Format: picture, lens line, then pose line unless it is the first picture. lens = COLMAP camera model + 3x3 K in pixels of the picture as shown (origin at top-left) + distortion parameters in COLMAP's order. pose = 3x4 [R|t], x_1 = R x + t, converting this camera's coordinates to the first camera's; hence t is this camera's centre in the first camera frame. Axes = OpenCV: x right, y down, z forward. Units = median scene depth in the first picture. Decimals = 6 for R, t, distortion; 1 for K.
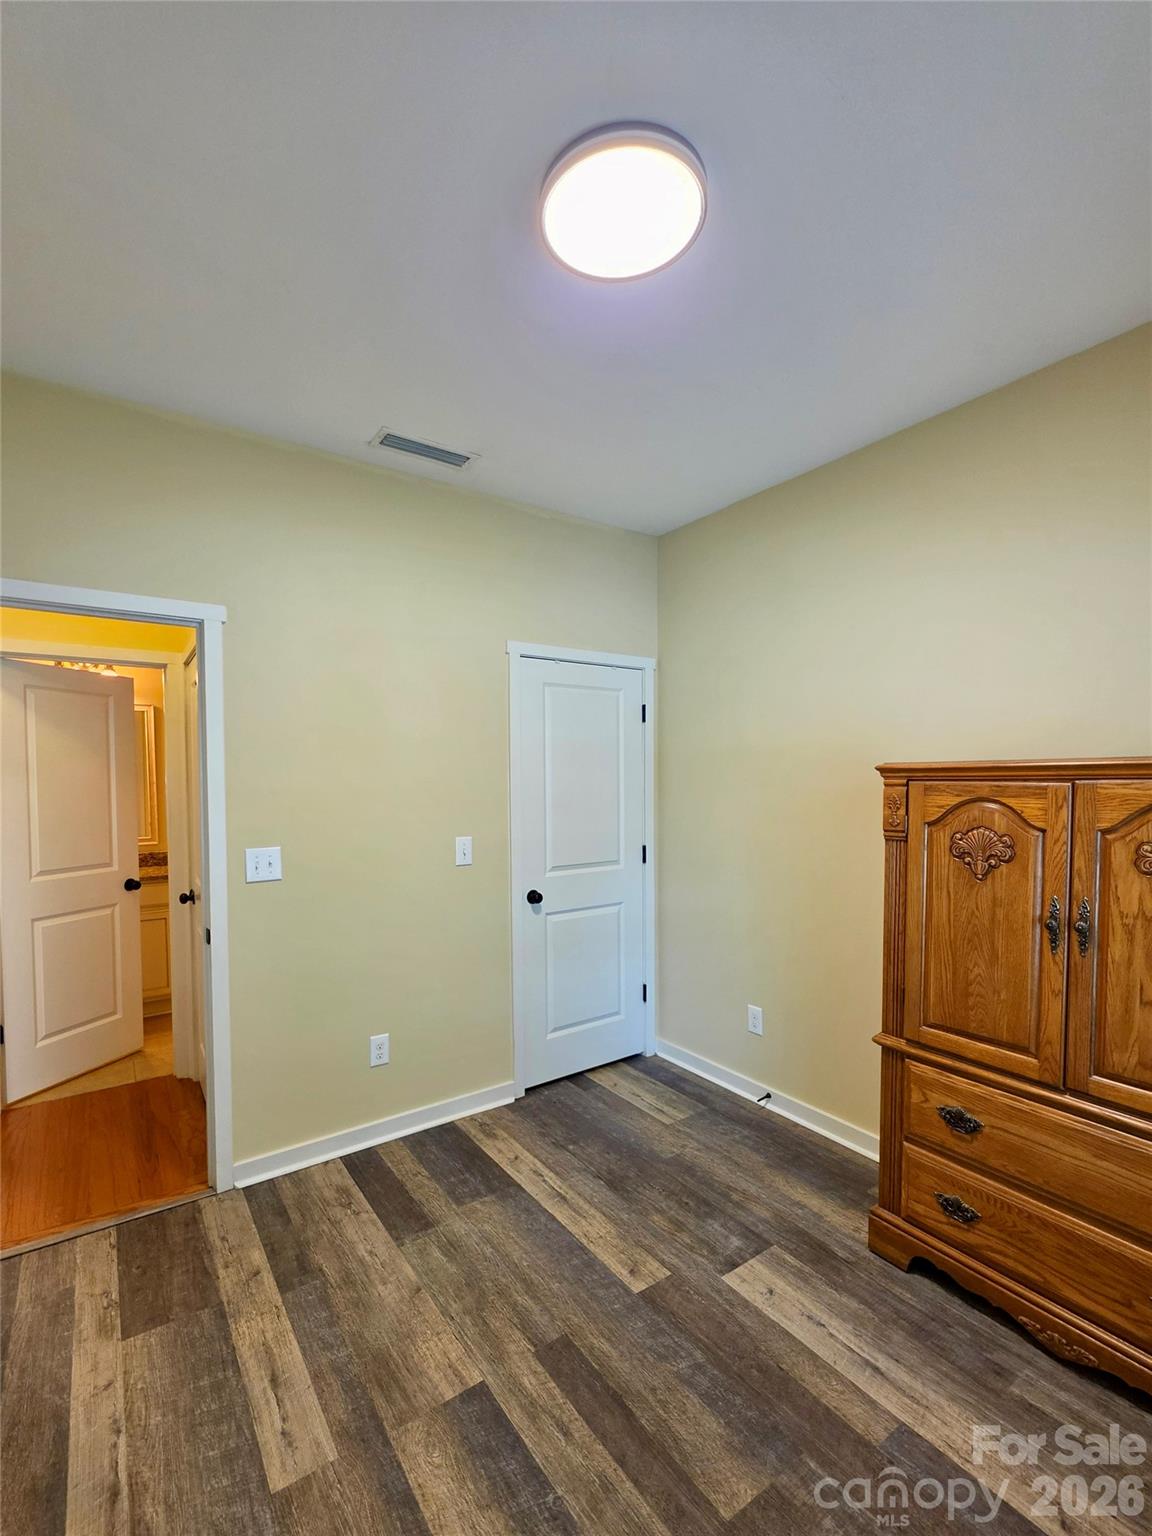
lens RADIAL K [[683.8, 0, 558.1], [0, 683.8, 807.5], [0, 0, 1]] dist [0.001662, -0.000386]
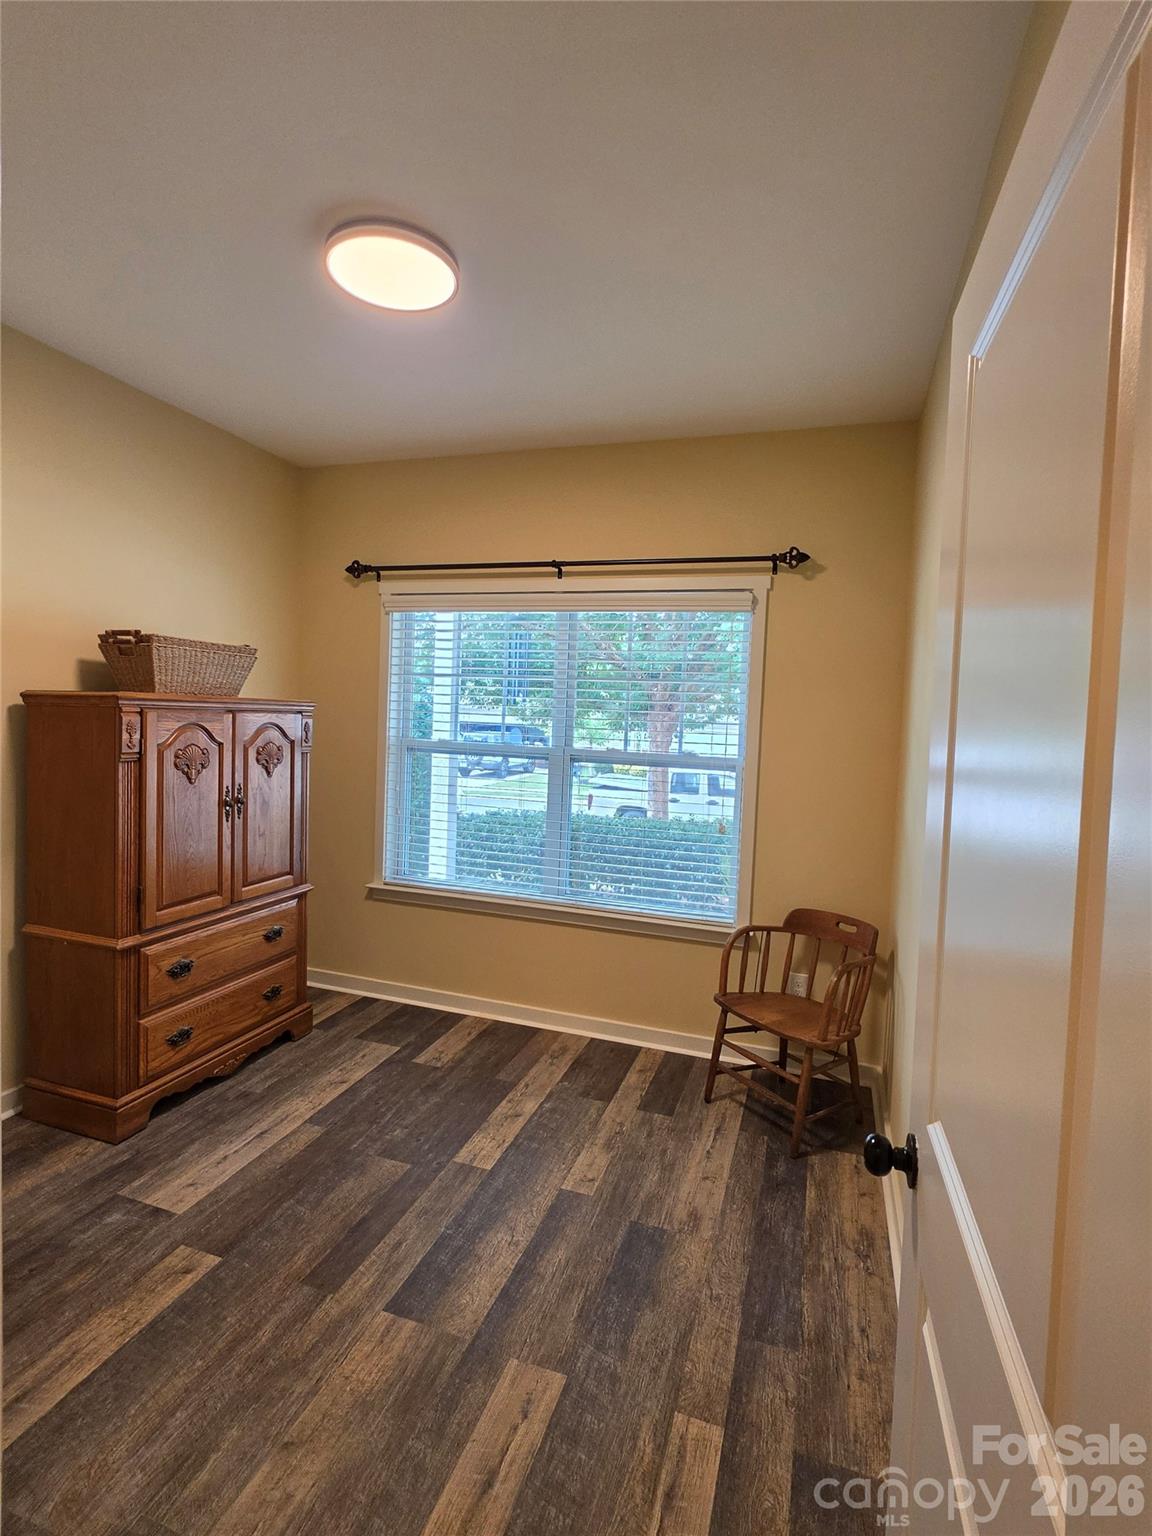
lens RADIAL K [[730.6, 0, 577.0], [0, 730.6, 762.9], [0, 0, 1]] dist [-0.000719, -0.000107]
pose [[-0.602948, -0.060772, 0.795463, -1.090159], [-0.001409, 0.997174, 0.075114, -0.047433], [-0.797779, 0.044169, -0.601329, 1.386143]]
